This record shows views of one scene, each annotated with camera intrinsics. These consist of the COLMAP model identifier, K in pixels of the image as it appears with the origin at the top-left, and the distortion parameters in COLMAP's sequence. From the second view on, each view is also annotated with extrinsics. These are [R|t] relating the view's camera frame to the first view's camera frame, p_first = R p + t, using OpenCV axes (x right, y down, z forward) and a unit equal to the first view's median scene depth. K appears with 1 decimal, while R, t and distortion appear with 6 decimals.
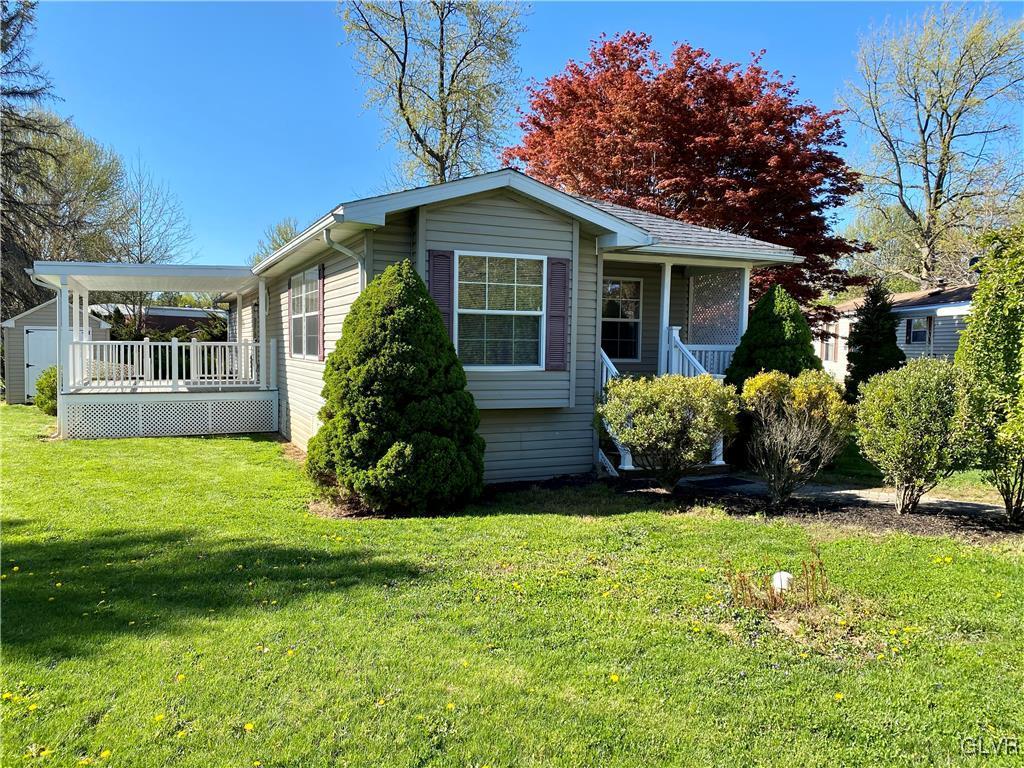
lens RADIAL K [[788.4, 0, 510.6], [0, 788.4, 381.8], [0, 0, 1]] dist [0.041068, -0.036065]
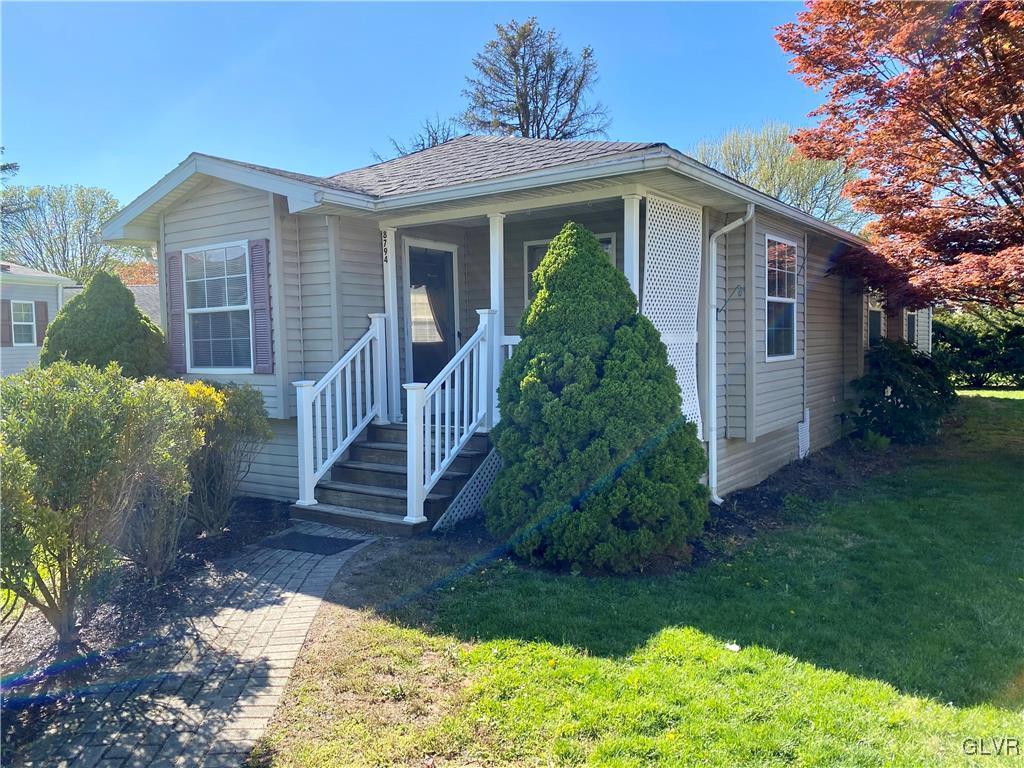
lens RADIAL K [[788.4, 0, 510.6], [0, 788.4, 381.8], [0, 0, 1]] dist [0.041068, -0.036065]
pose [[0.523205, 0.019242, -0.851990, 0.928331], [-0.007293, 0.999810, 0.018101, -0.022940], [0.852176, -0.003257, 0.523246, 0.791177]]
